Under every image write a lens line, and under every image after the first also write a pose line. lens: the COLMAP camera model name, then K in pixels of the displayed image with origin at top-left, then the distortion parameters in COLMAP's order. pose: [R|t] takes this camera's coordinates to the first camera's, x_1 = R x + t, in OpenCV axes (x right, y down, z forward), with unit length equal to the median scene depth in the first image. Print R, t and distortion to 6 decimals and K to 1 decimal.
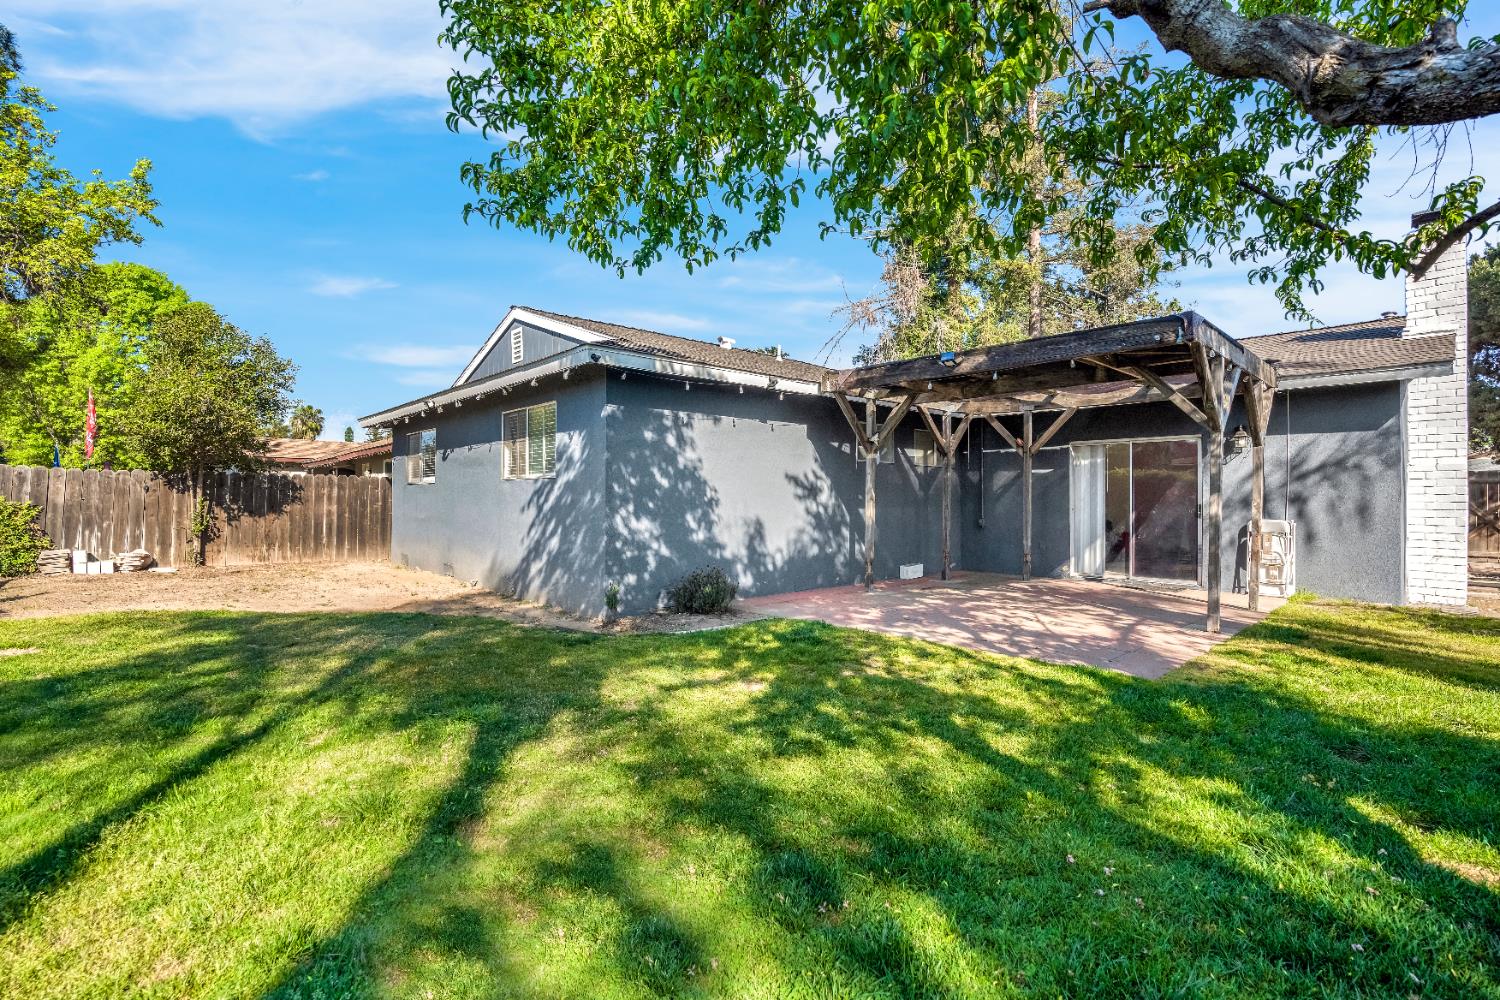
lens RADIAL K [[676.5, 0, 748.1], [0, 676.5, 495.7], [0, 0, 1]] dist [0.000587, 0.000989]
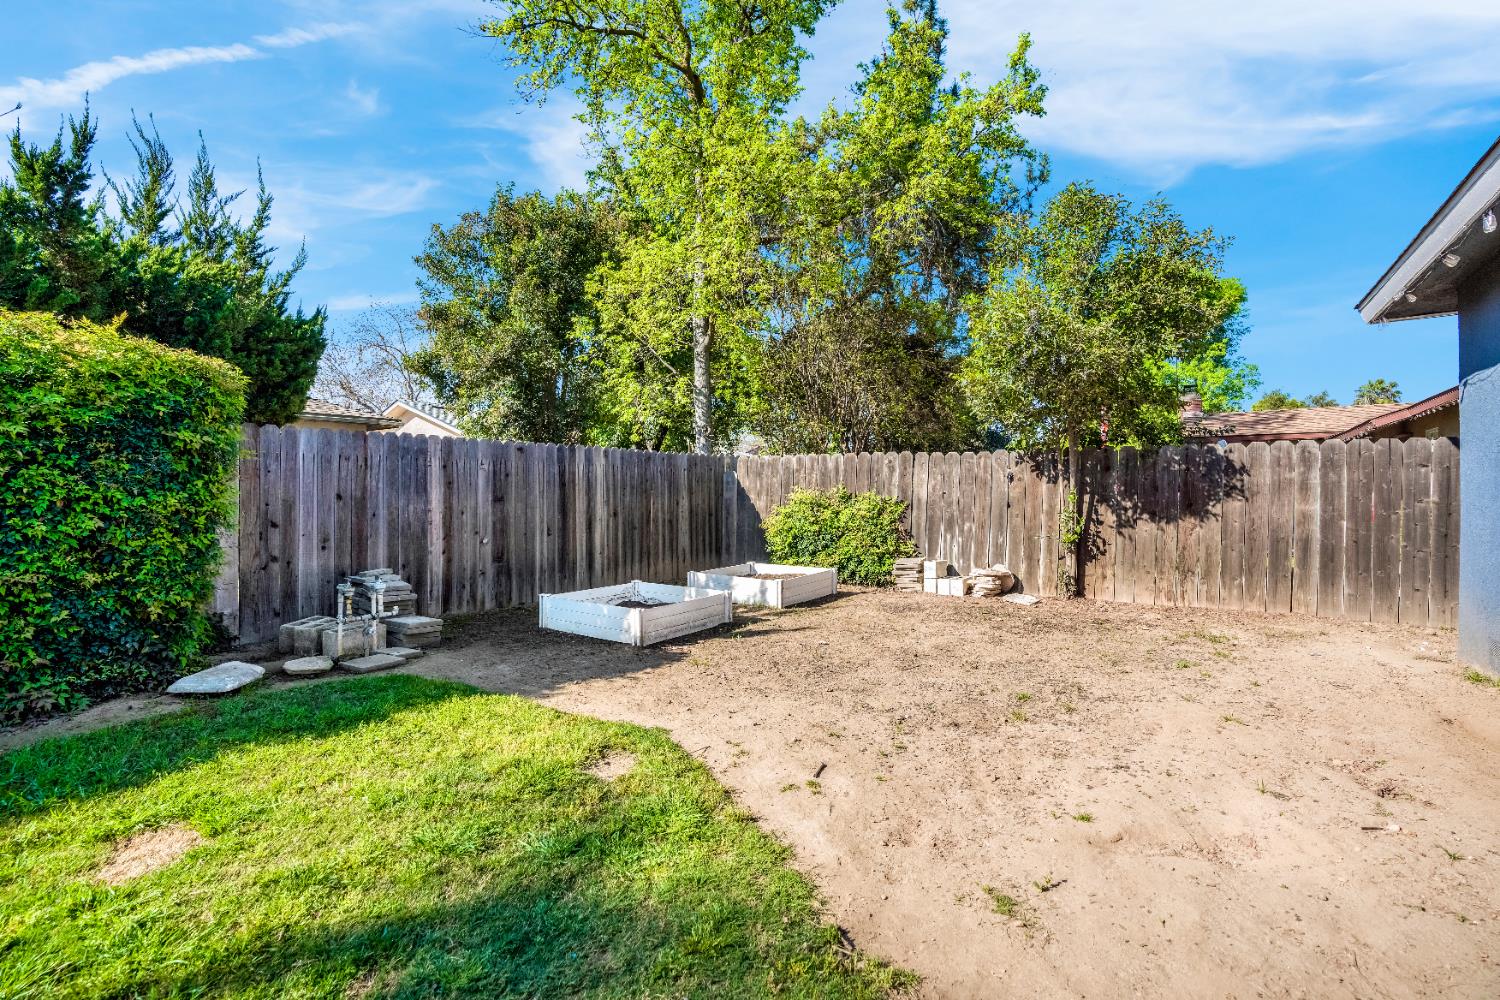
lens RADIAL K [[690.5, 0, 747.2], [0, 690.5, 493.1], [0, 0, 1]] dist [-0.001867, 0.000133]
pose [[0.244402, -0.006039, -0.969655, -0.260481], [0.011033, 0.999933, -0.003446, 0.005205], [0.969611, -0.009856, 0.244453, 0.545620]]
